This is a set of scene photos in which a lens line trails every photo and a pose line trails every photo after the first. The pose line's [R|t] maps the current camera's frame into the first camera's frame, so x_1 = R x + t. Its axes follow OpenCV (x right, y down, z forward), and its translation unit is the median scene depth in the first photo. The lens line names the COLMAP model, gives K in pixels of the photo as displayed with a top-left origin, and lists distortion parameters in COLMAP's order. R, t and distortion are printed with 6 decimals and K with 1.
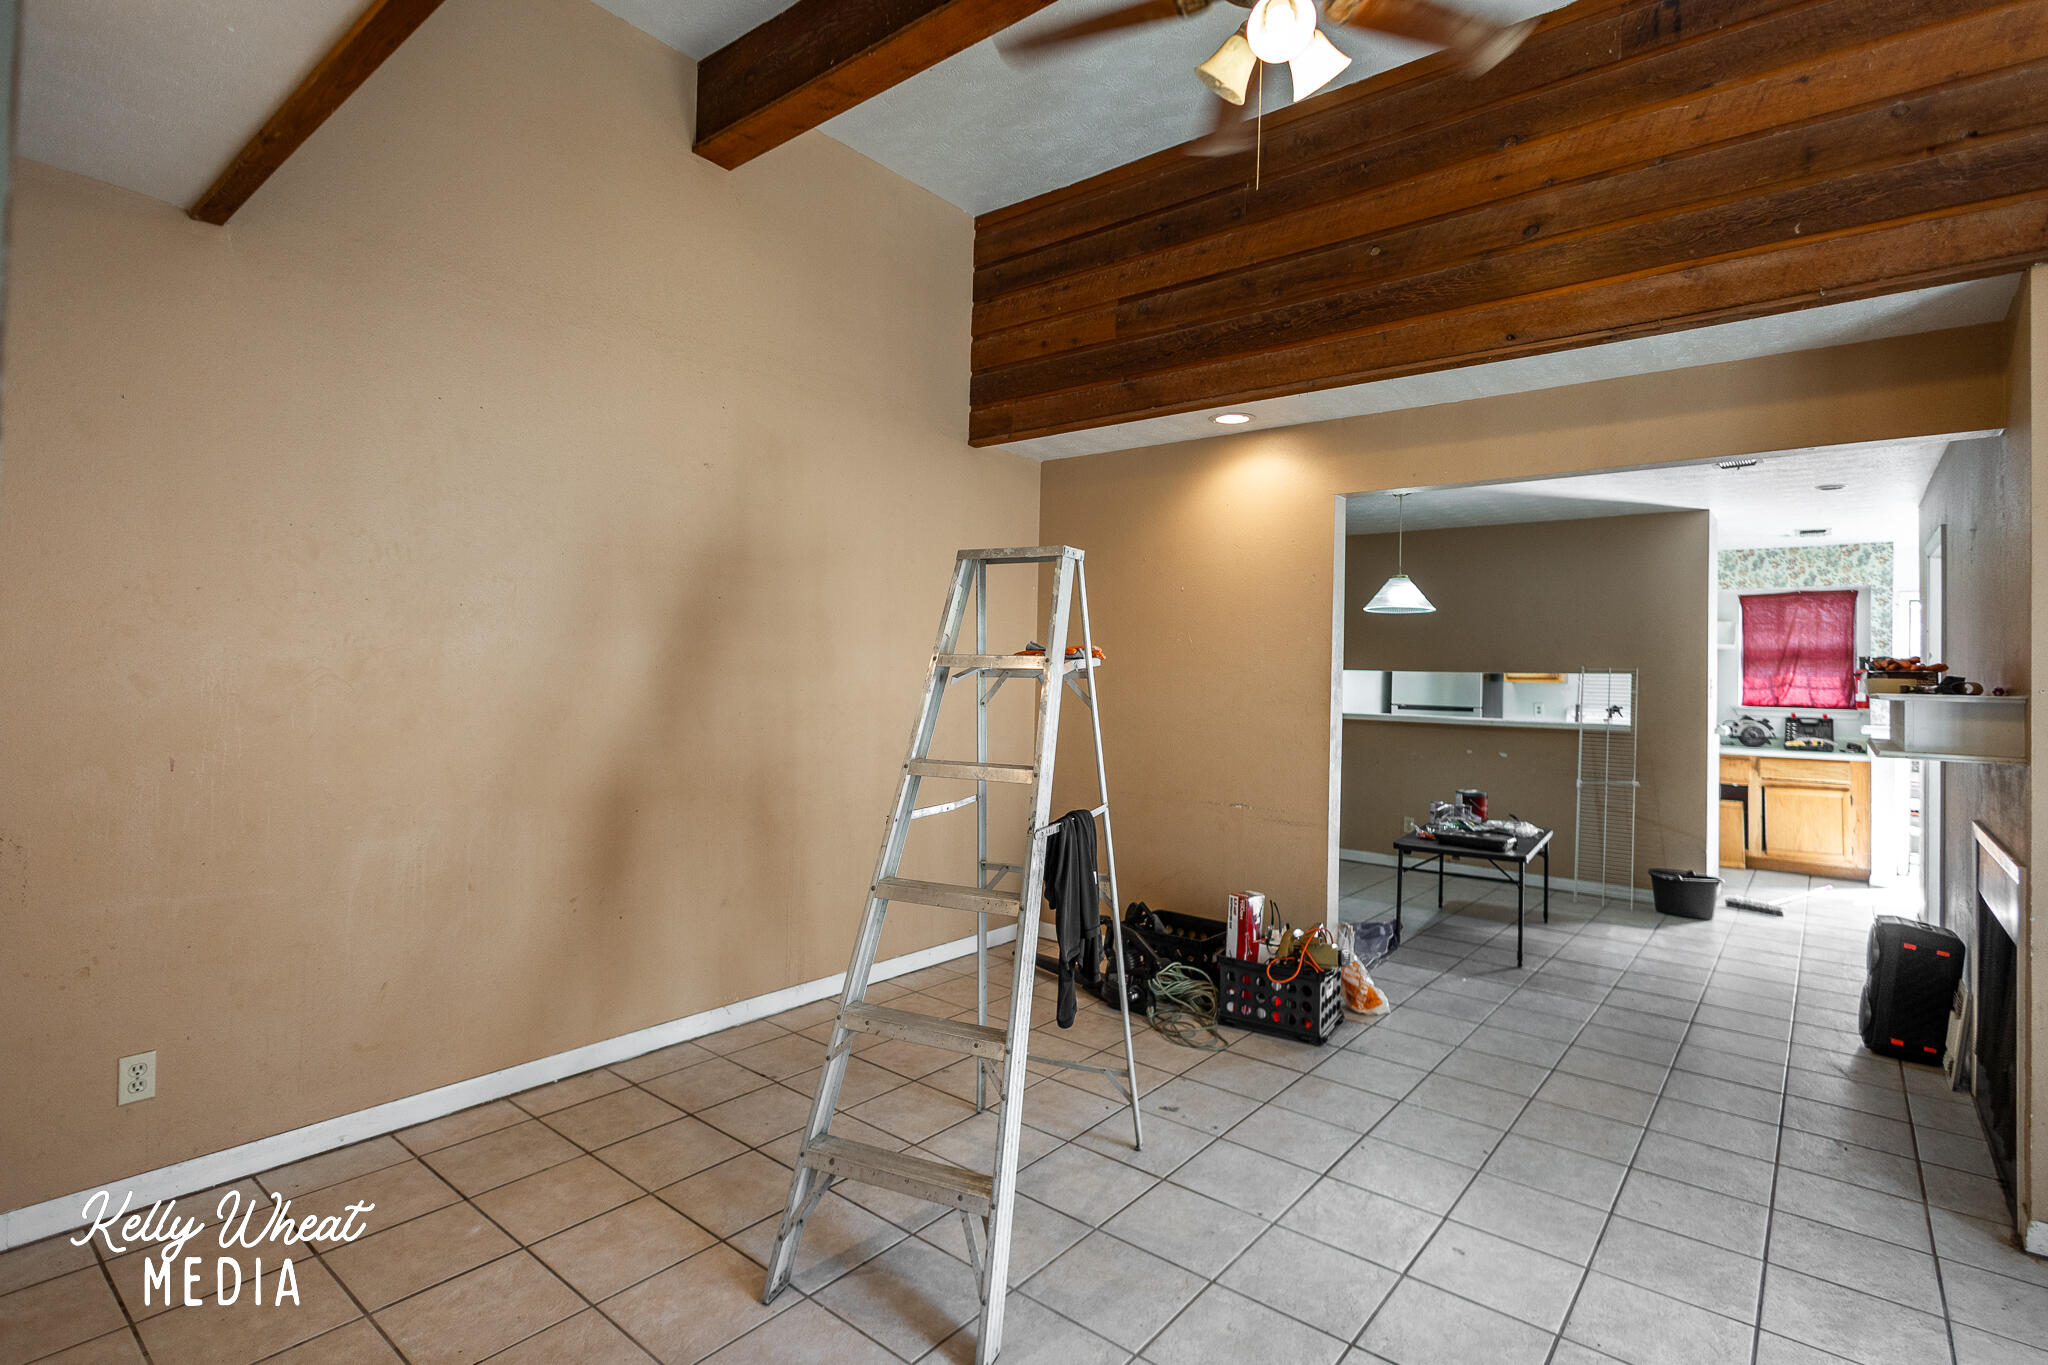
lens RADIAL K [[958.2, 0, 1021.9], [0, 958.2, 656.8], [0, 0, 1]] dist [-0.000019, 0.000219]
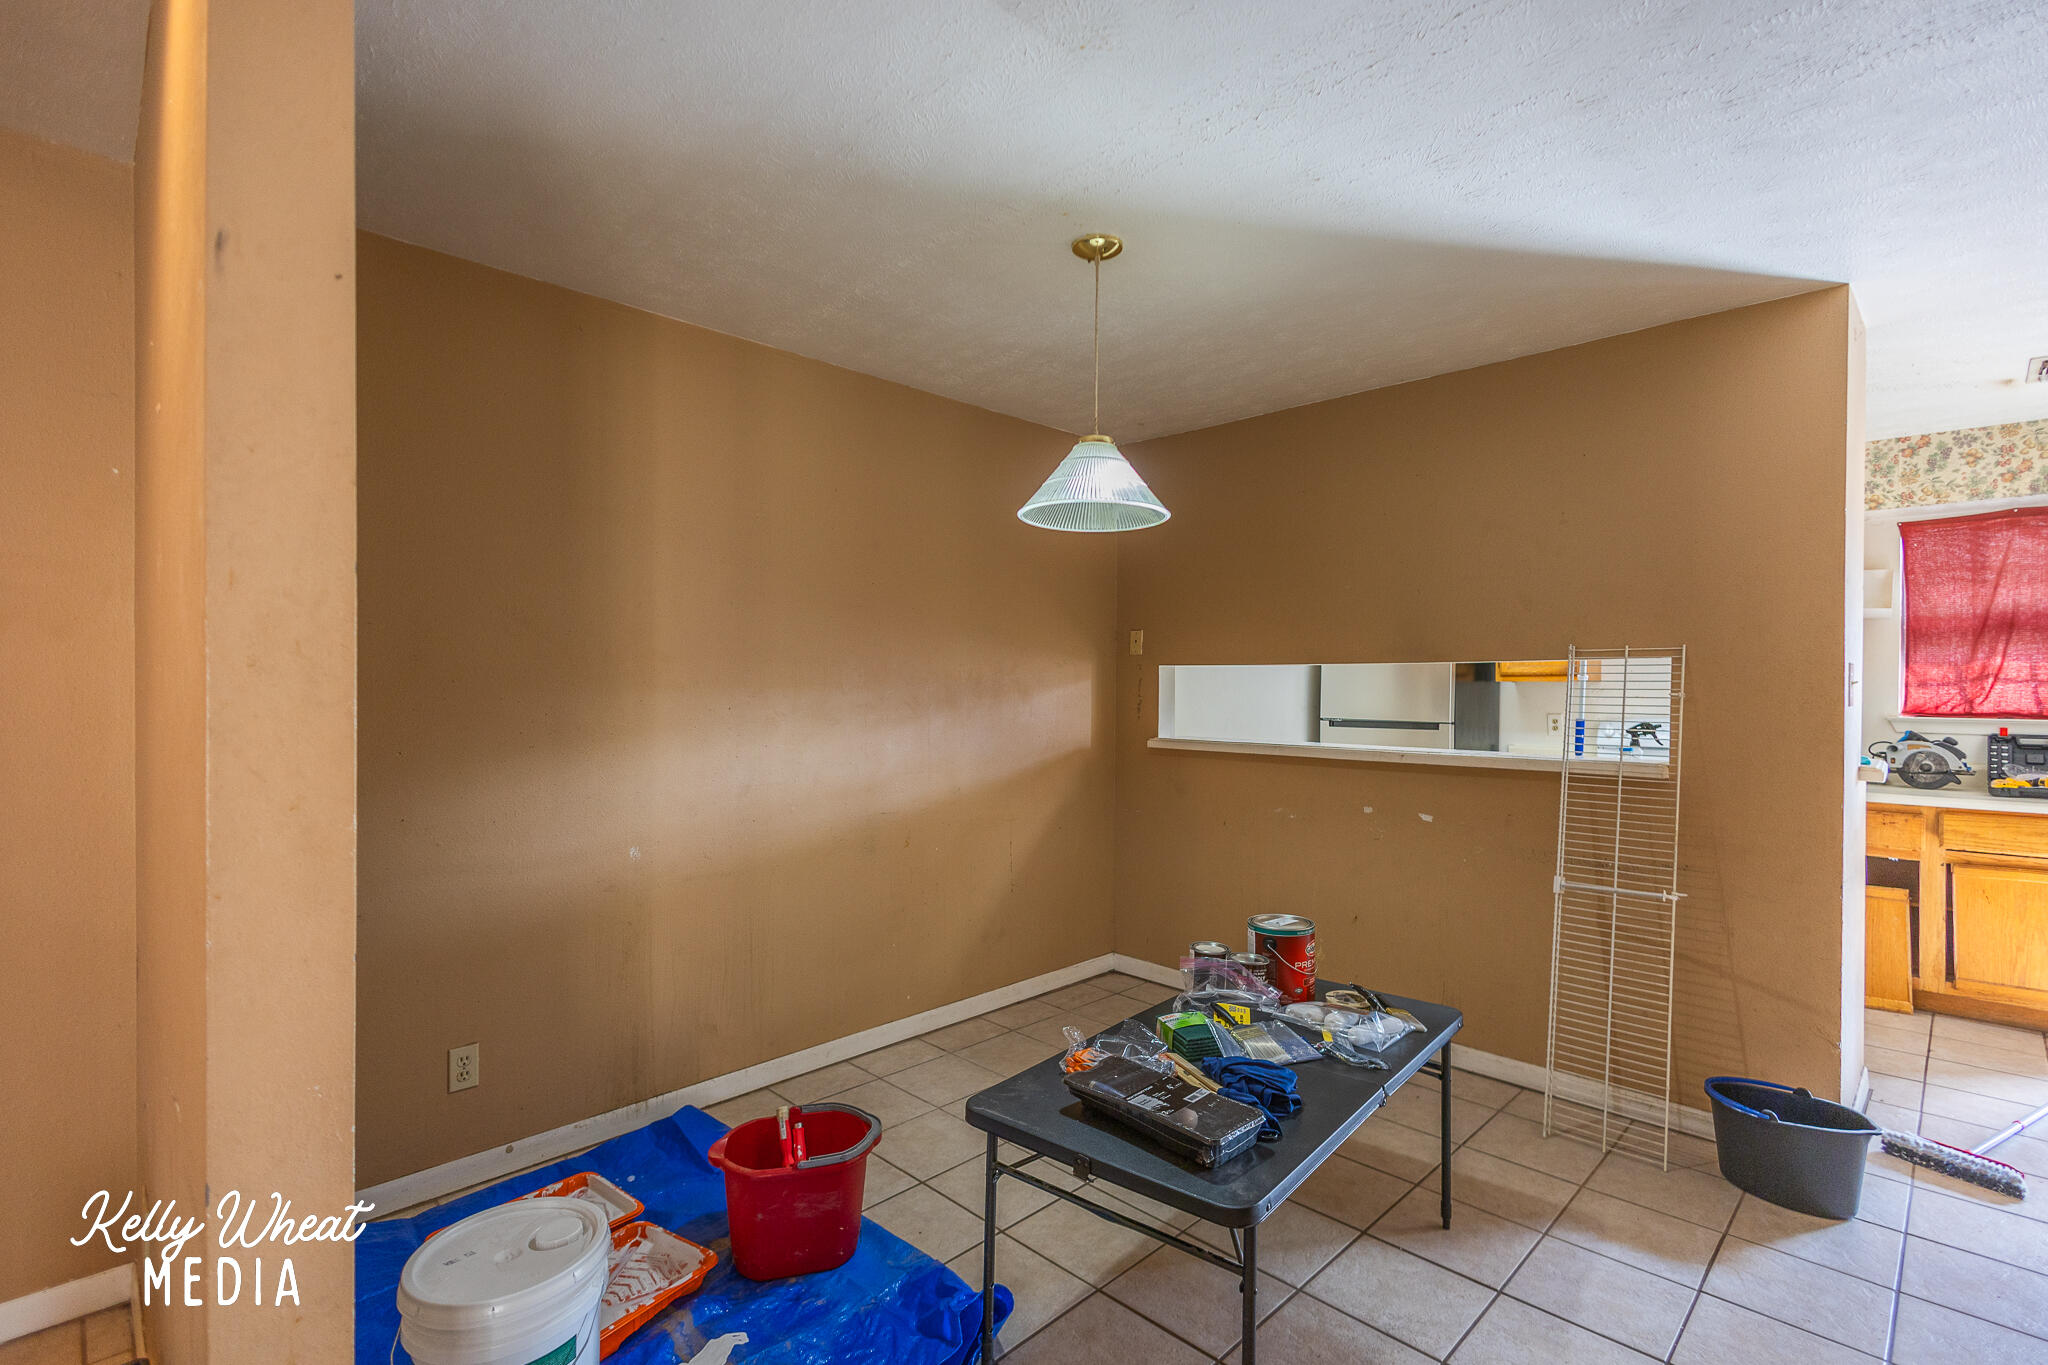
lens RADIAL K [[944.8, 0, 1026.9], [0, 944.8, 692.3], [0, 0, 1]] dist [-0.001704, -0.001485]
pose [[0.995958, -0.016165, -0.088353, 0.293139], [0.018362, 0.999541, 0.024116, 0.014841], [0.087923, -0.025641, 0.995797, 0.413010]]
